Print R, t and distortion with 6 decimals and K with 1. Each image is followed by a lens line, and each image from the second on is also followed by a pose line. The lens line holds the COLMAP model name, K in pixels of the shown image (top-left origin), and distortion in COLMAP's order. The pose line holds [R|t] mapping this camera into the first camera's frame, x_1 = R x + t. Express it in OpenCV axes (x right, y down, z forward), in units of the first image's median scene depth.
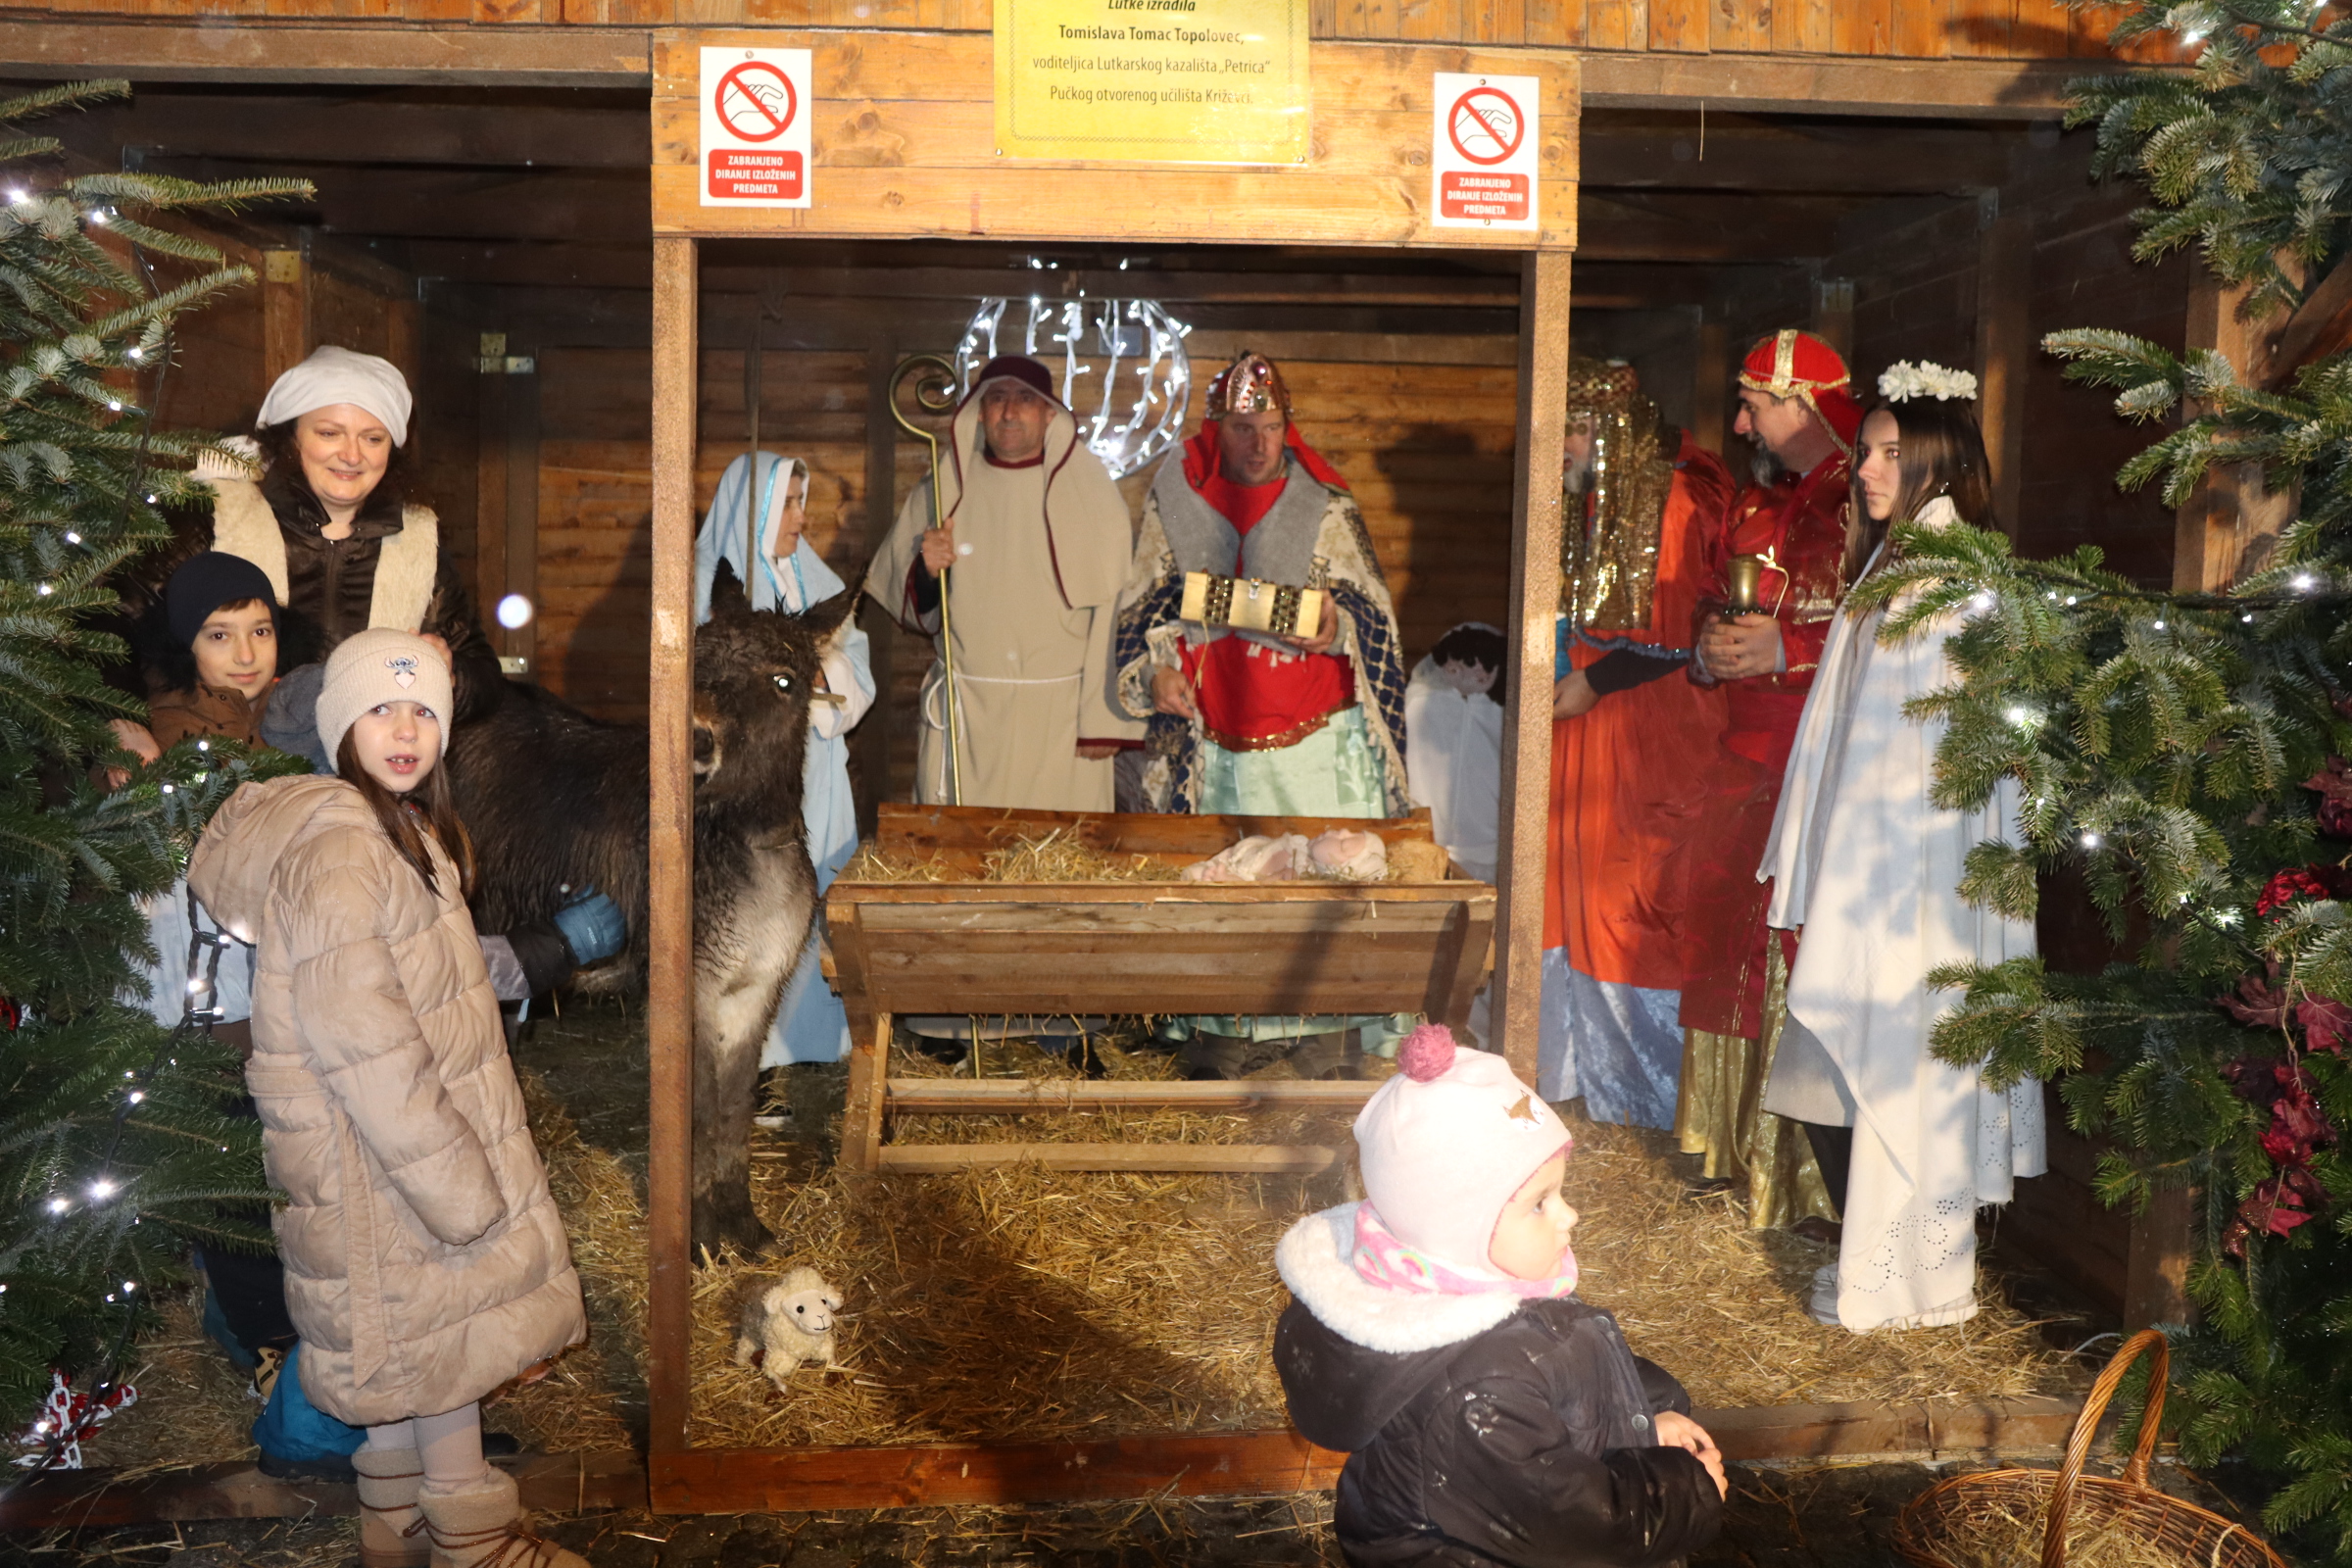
lens RADIAL K [[1973.1, 0, 1188.9], [0, 1973.1, 780.6], [0, 0, 1]] dist [-0.118213, 0.083721]
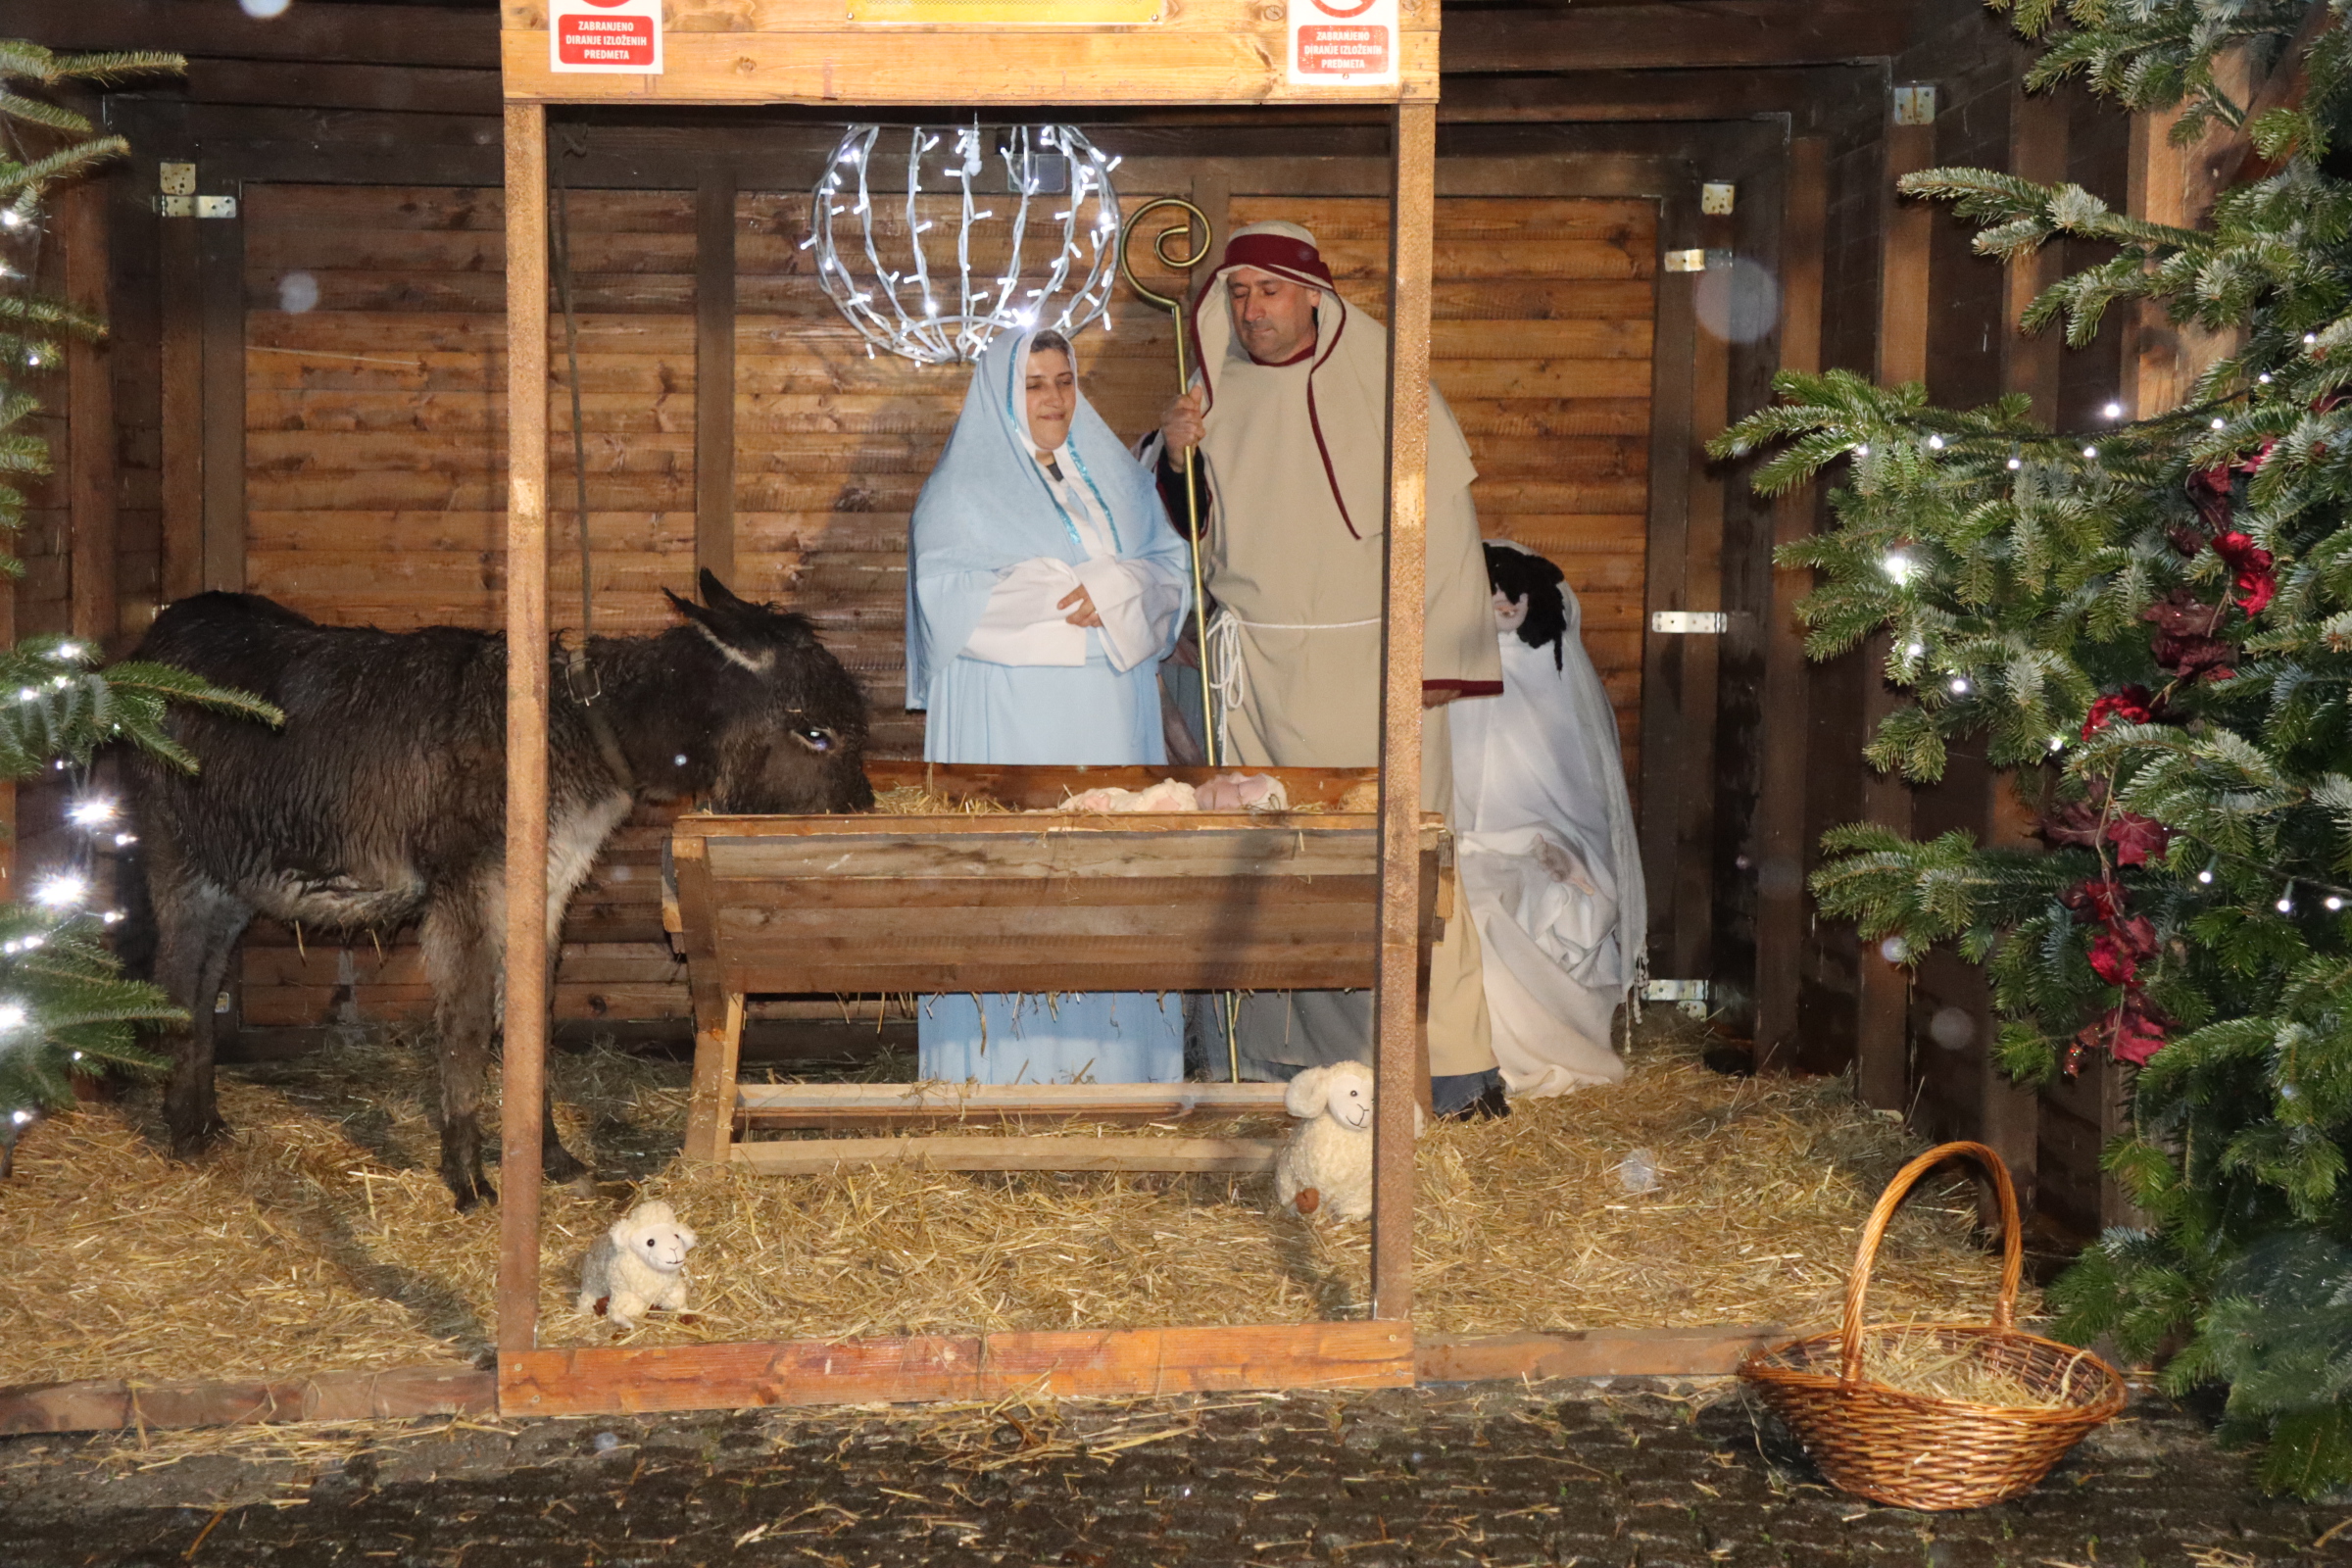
lens RADIAL K [[3462.7, 0, 1176.0], [0, 3462.7, 784.0], [0, 0, 1]] dist [0.125400, 0.072252]
pose [[0.999766, -0.012486, -0.017687, 0.079127], [0.011847, 0.999290, -0.035751, 0.112683], [0.018121, 0.035533, 0.999204, -0.633075]]
